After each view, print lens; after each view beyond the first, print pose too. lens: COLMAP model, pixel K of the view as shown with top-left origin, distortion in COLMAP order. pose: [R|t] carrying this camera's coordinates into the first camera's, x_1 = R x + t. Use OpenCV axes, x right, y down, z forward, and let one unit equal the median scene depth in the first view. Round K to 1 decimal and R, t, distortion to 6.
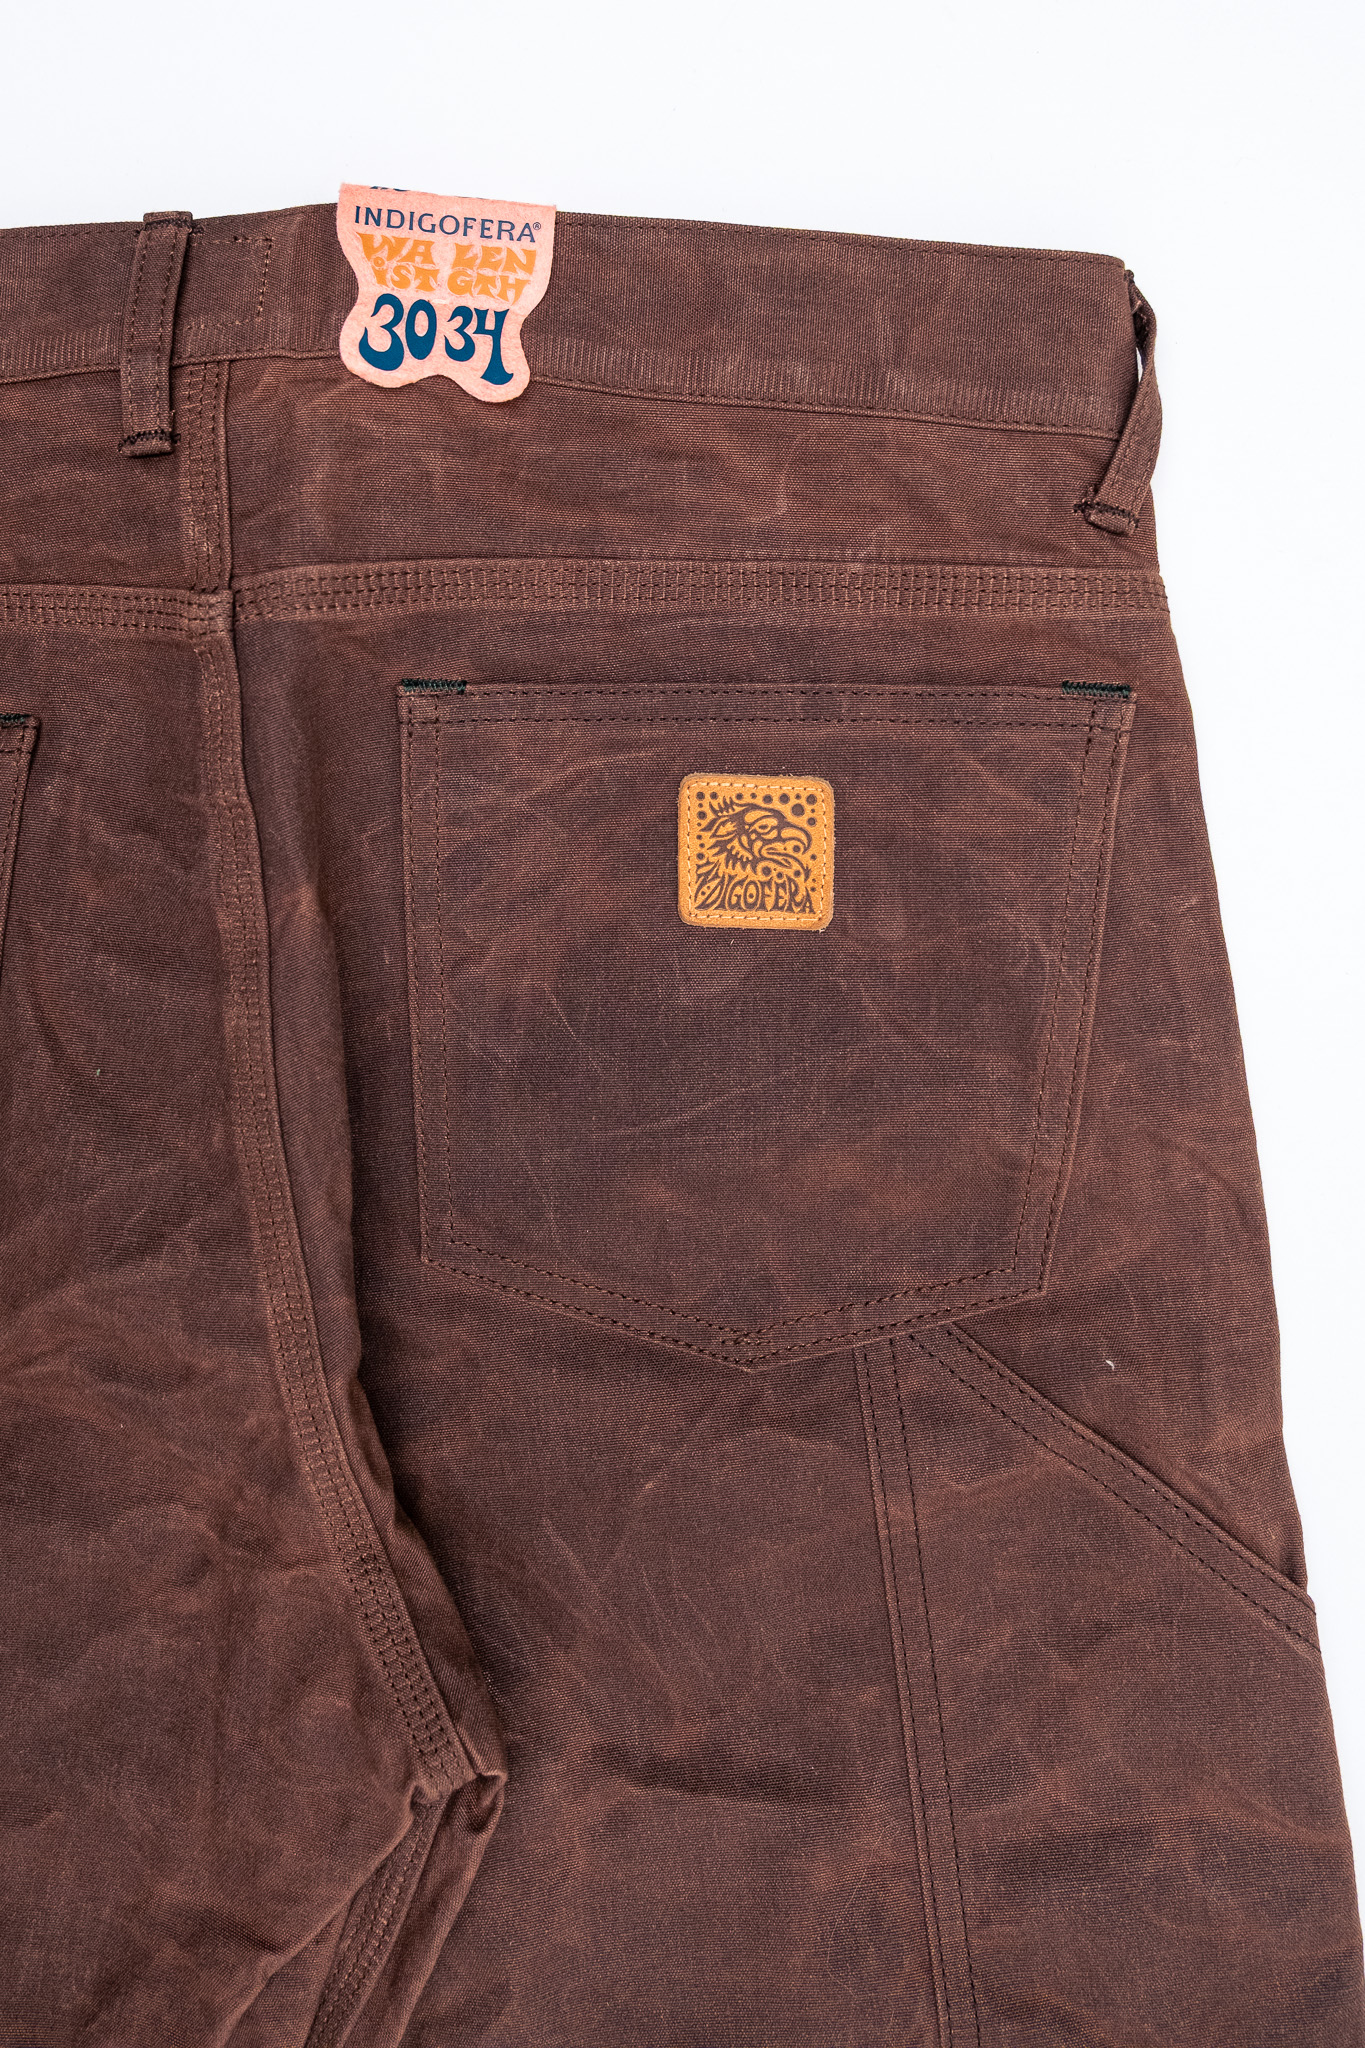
lens RADIAL K [[1836.6, 0, 682.5], [0, 1836.6, 1024.0], [0, 0, 1]] dist [-0.037351, 0.001207]
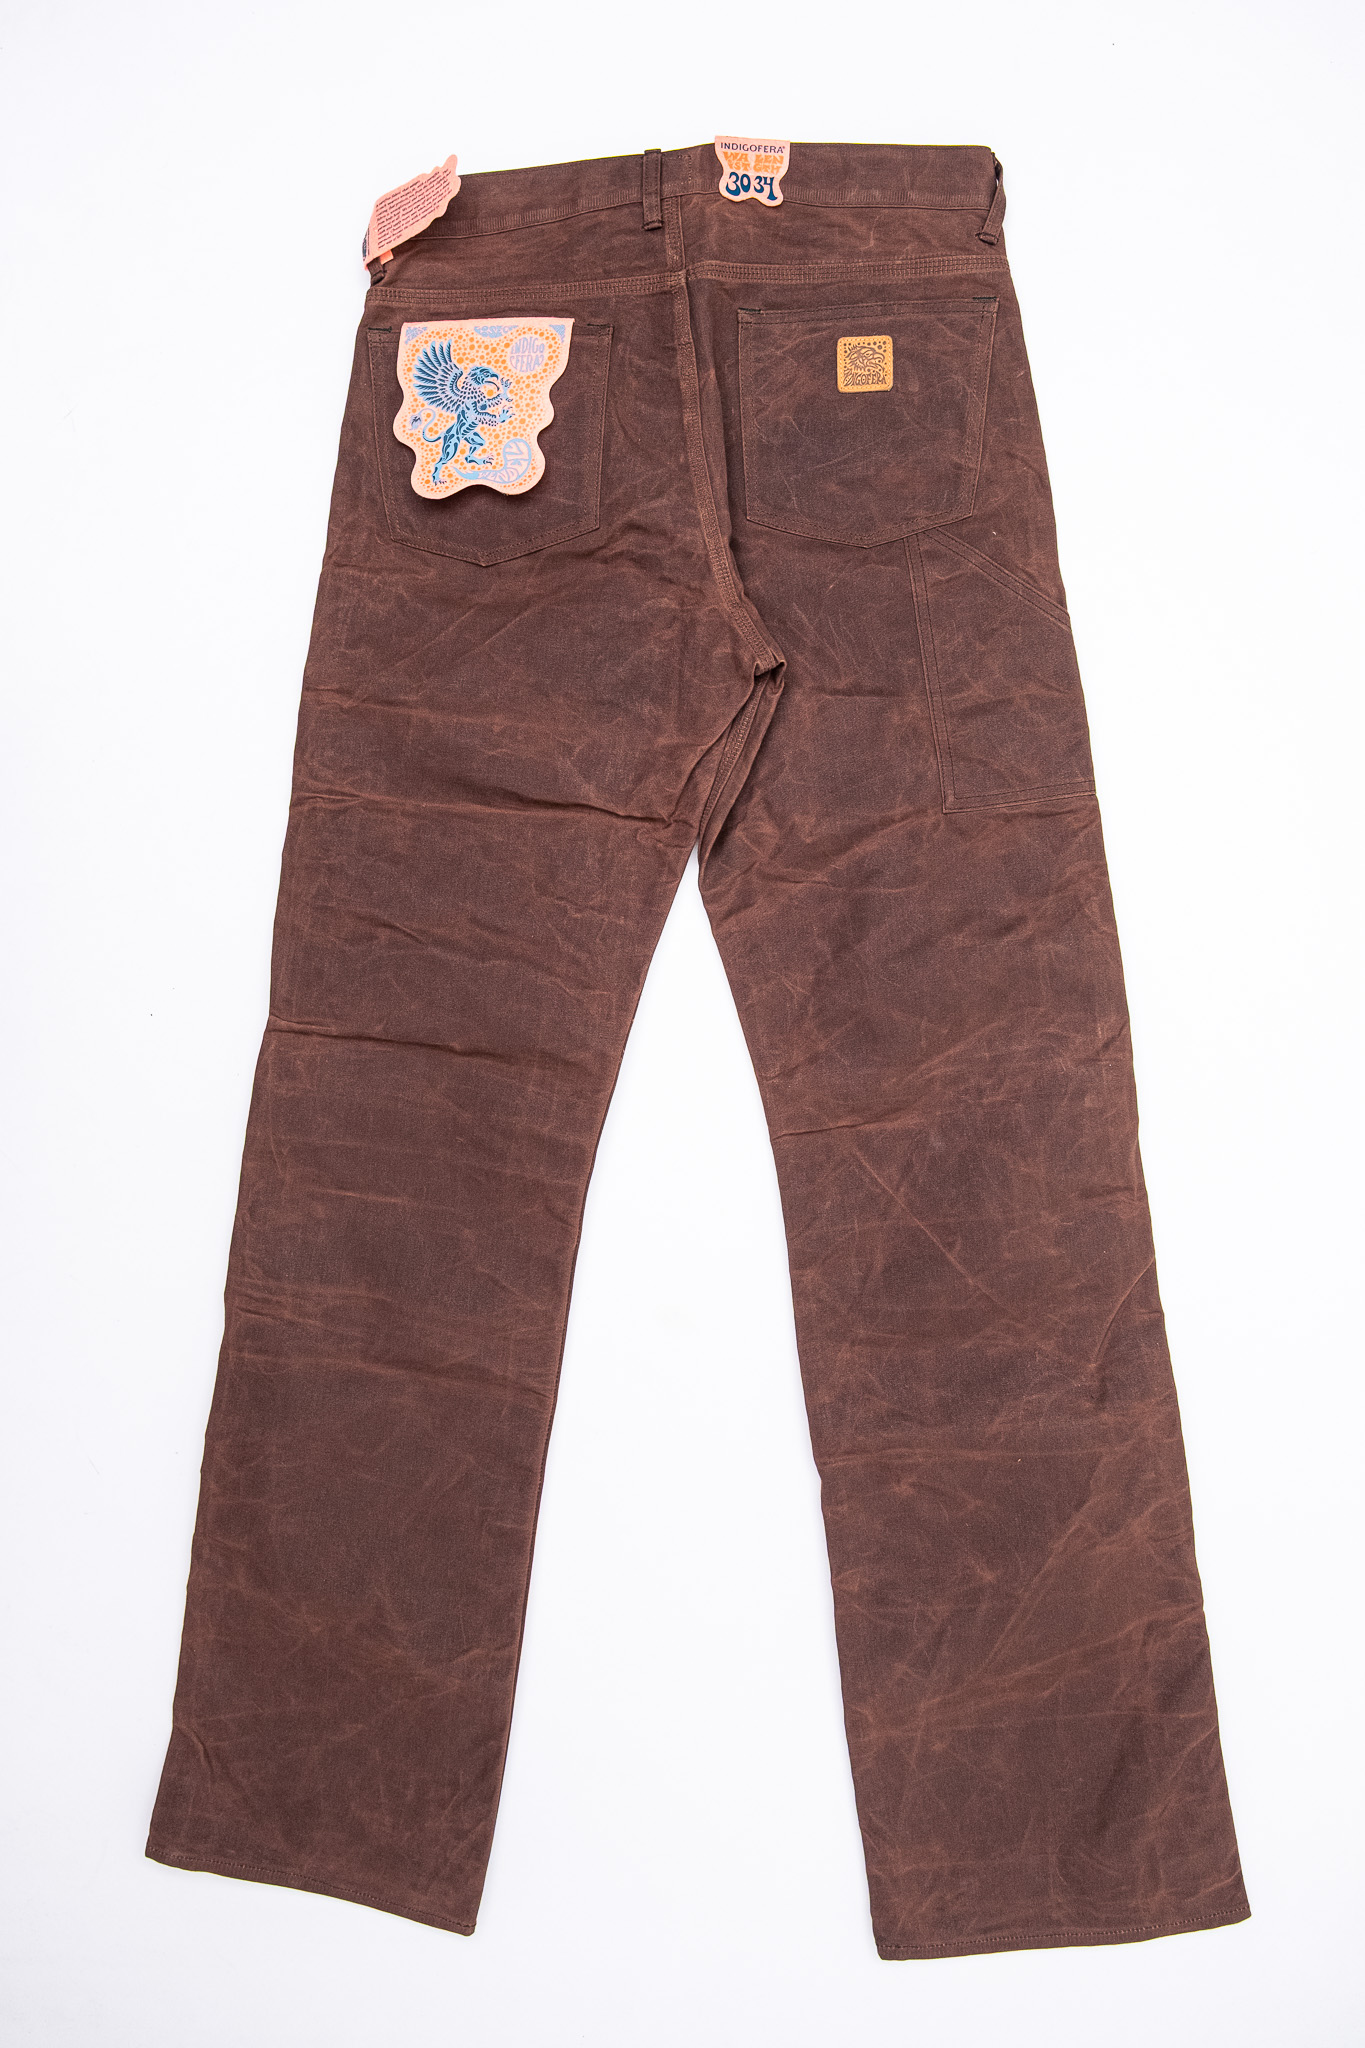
lens RADIAL K [[1517.5, 0, 676.2], [0, 1517.5, 978.4], [0, 0, 1]] dist [-0.042091, -0.002038]
pose [[0.997240, -0.015576, -0.072595, -0.097935], [0.016094, 0.999849, 0.006559, 0.846515], [0.072482, -0.007710, 0.997340, -1.361828]]
